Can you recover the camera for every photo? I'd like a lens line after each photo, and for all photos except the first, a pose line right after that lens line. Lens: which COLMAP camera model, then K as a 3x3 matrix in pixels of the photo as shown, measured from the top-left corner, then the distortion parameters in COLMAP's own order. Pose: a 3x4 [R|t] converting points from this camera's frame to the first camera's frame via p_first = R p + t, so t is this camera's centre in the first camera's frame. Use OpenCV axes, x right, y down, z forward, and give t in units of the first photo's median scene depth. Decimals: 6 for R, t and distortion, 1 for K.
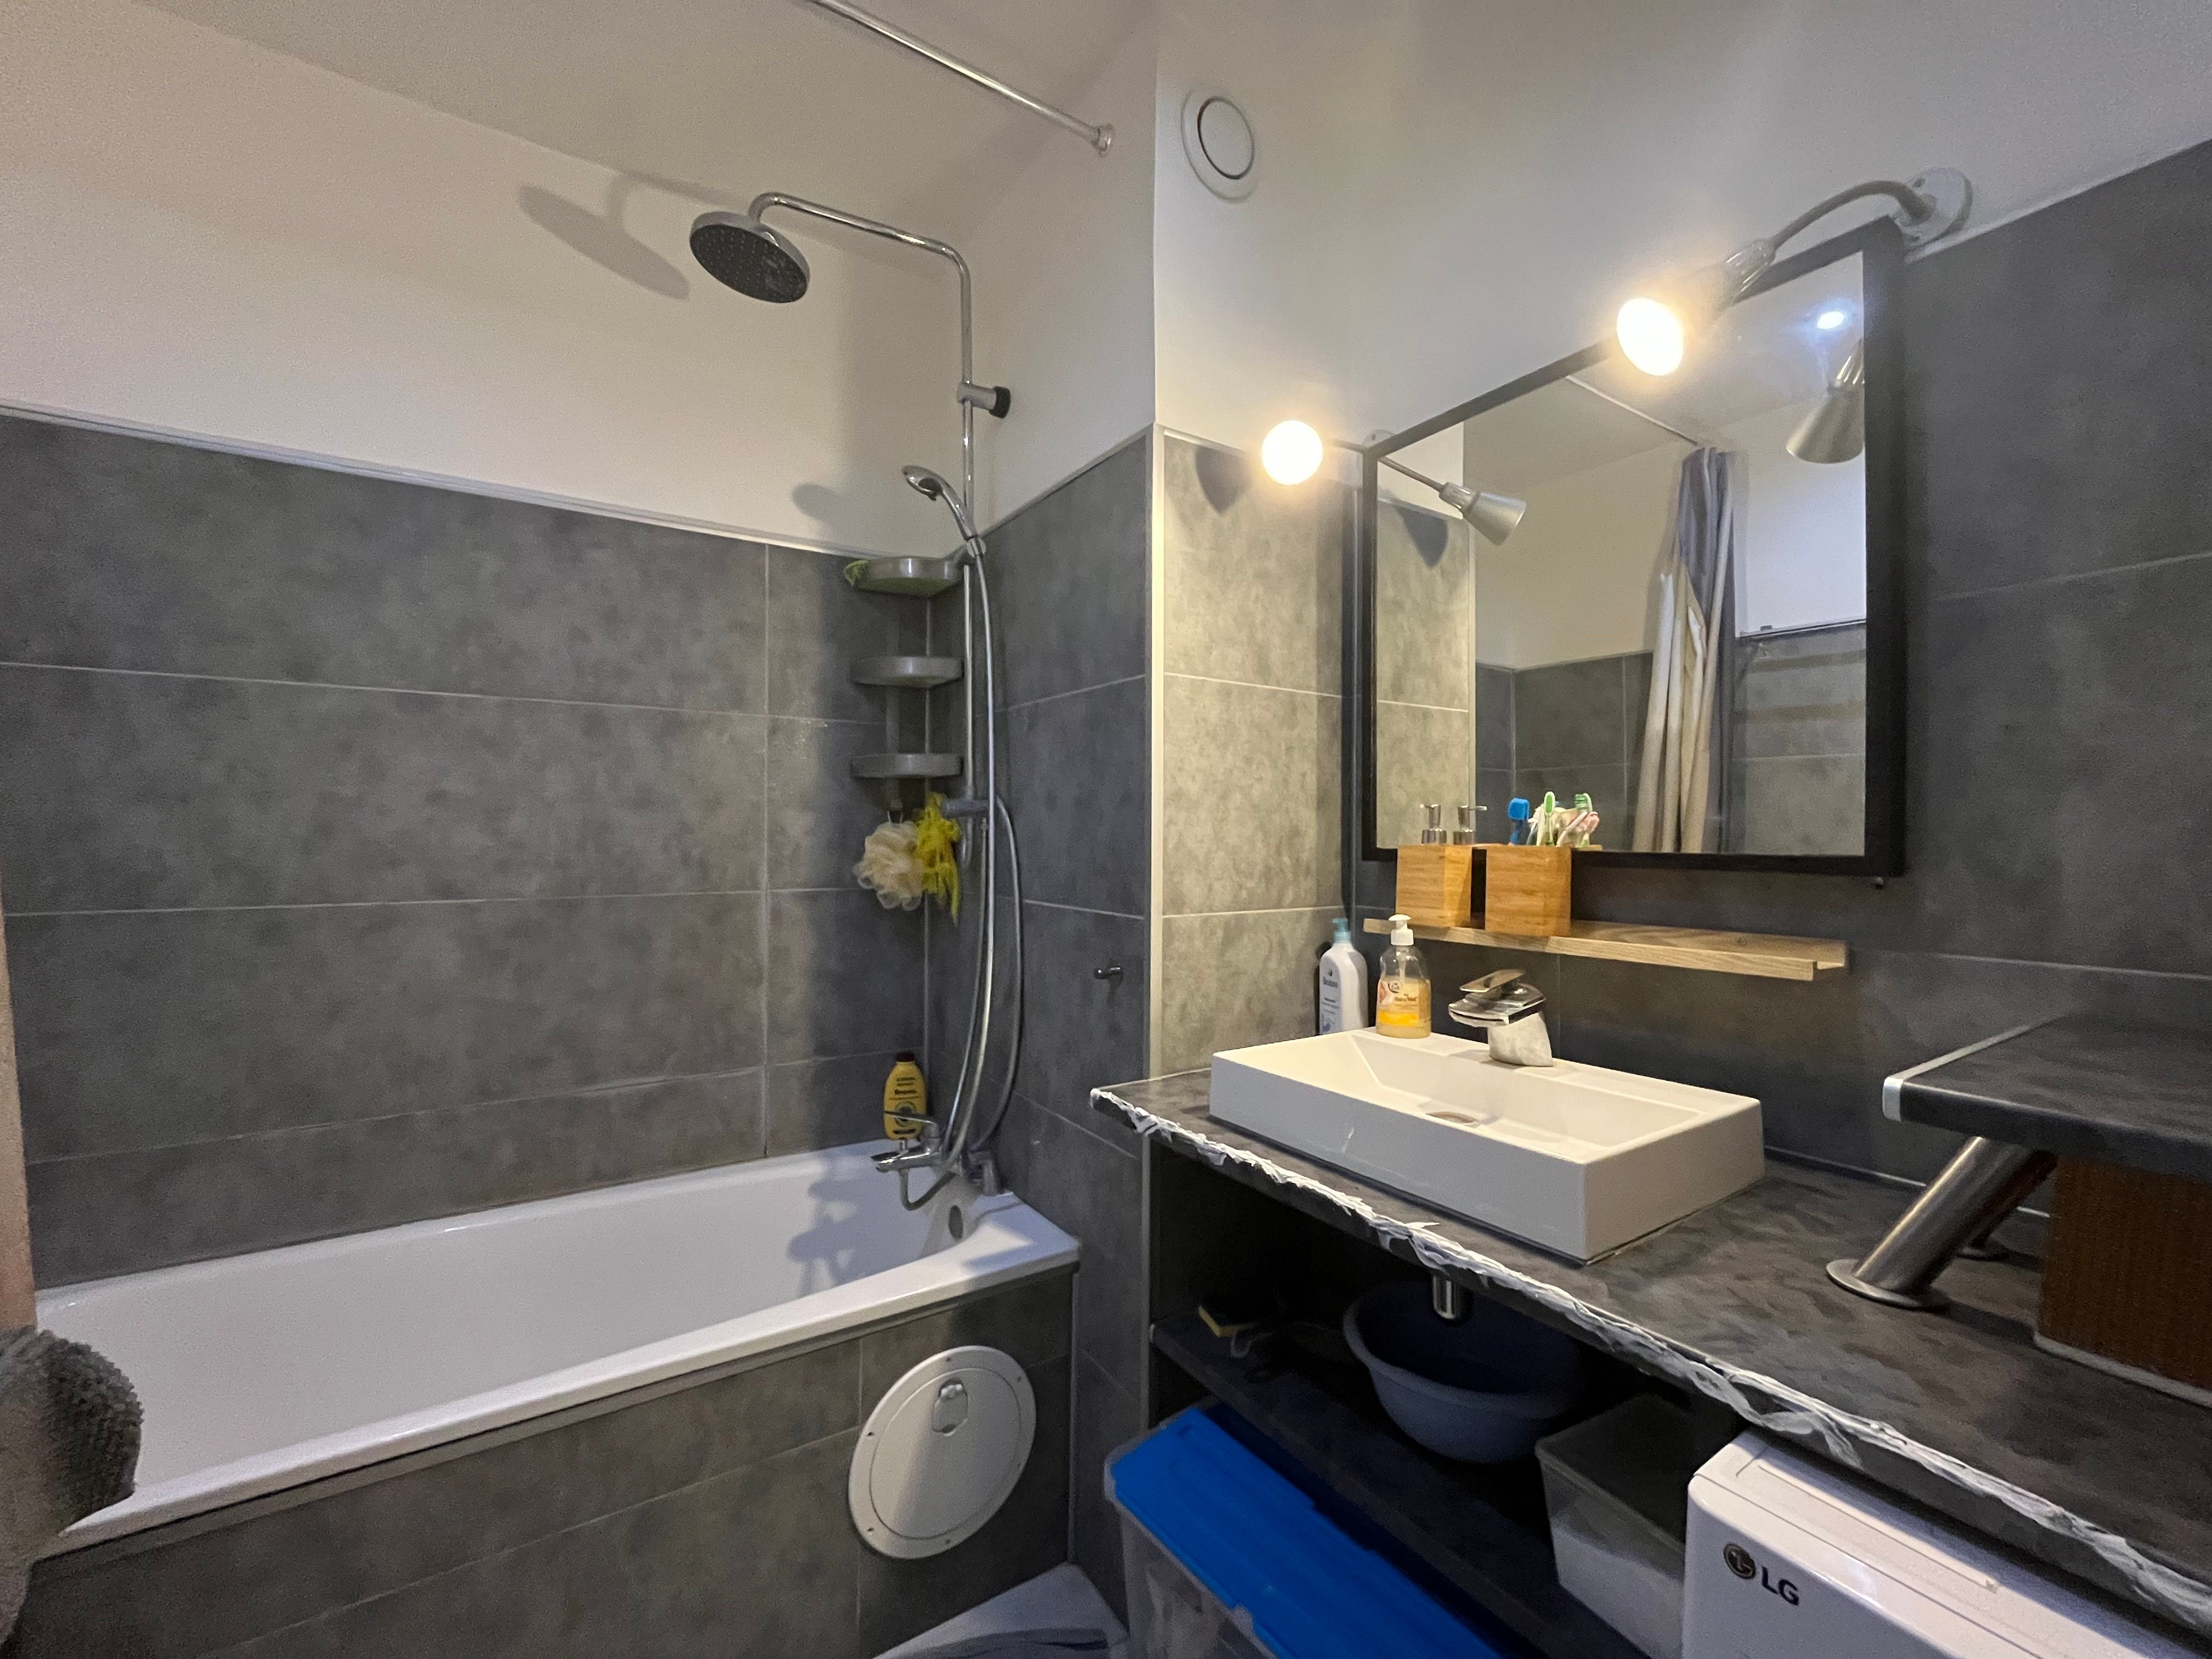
lens RADIAL K [[898.3, 0, 1097.2], [0, 898.3, 825.6], [0, 0, 1]] dist [-0.001090, 0.000049]
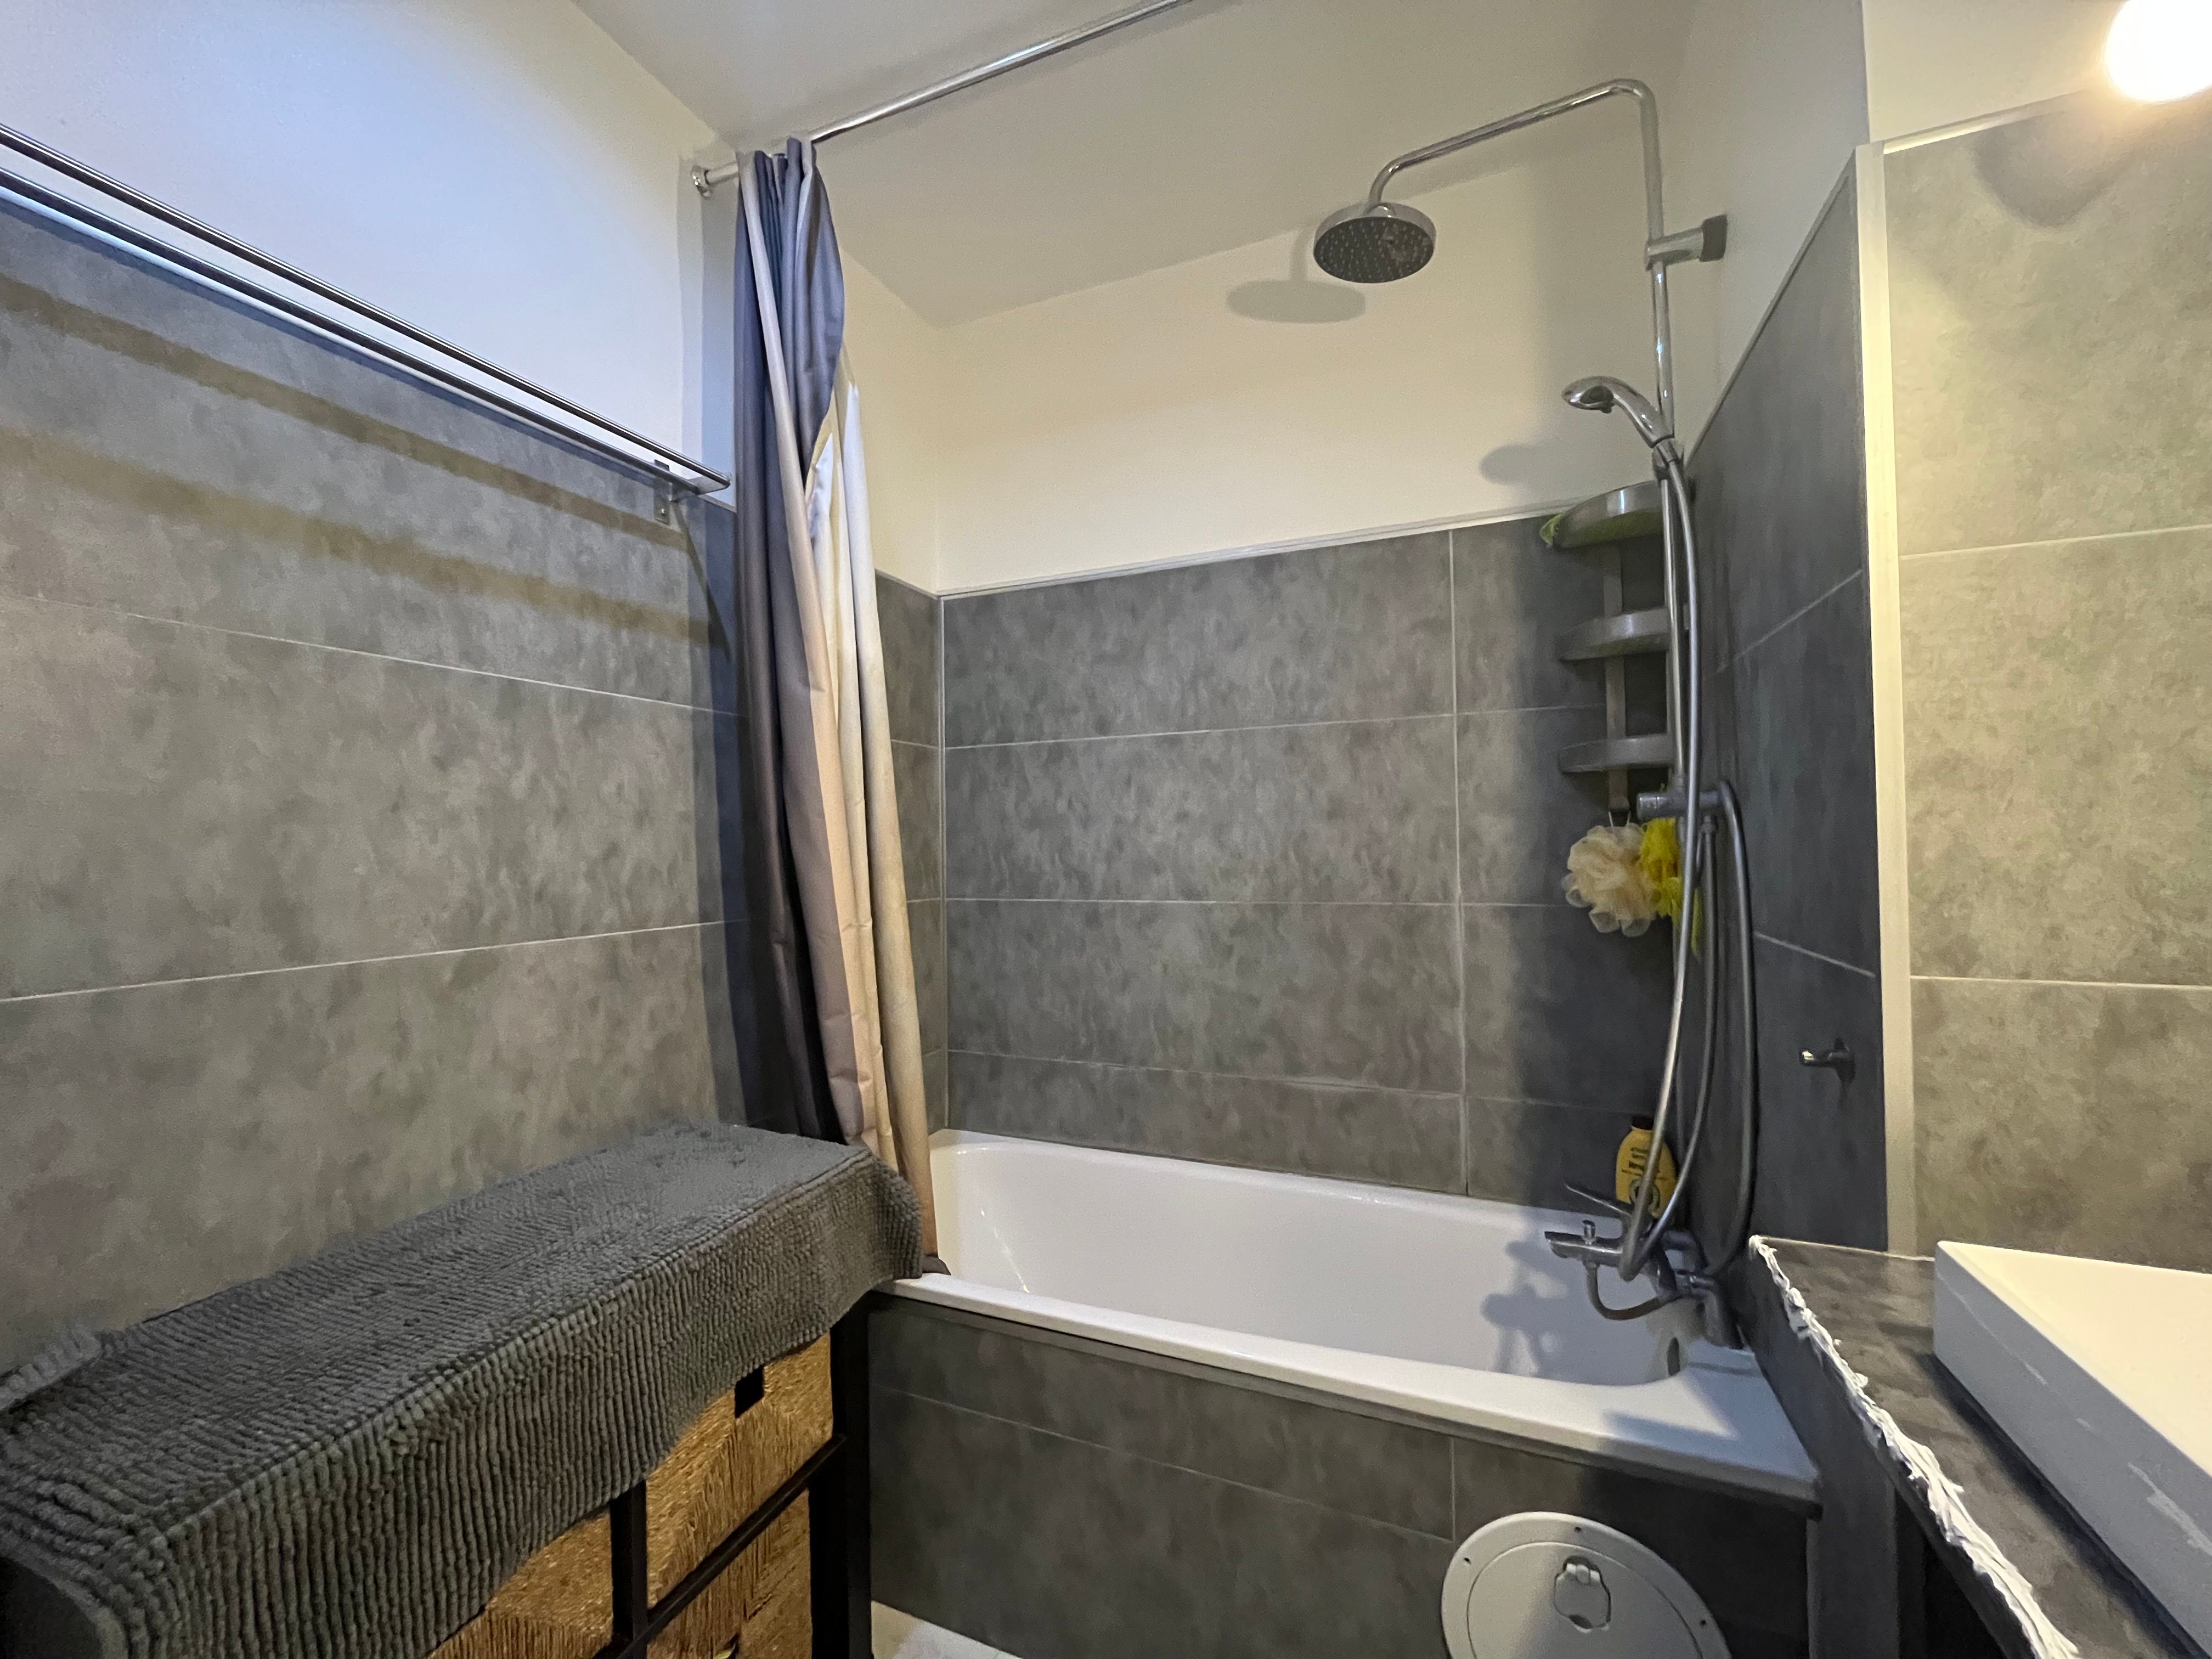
lens RADIAL K [[898.3, 0, 1097.2], [0, 898.3, 825.6], [0, 0, 1]] dist [-0.001090, 0.000049]
pose [[0.567328, -0.029614, -0.822959, 0.202474], [0.023203, 0.999531, -0.019972, 0.002723], [0.823165, -0.007765, 0.567749, 0.193282]]
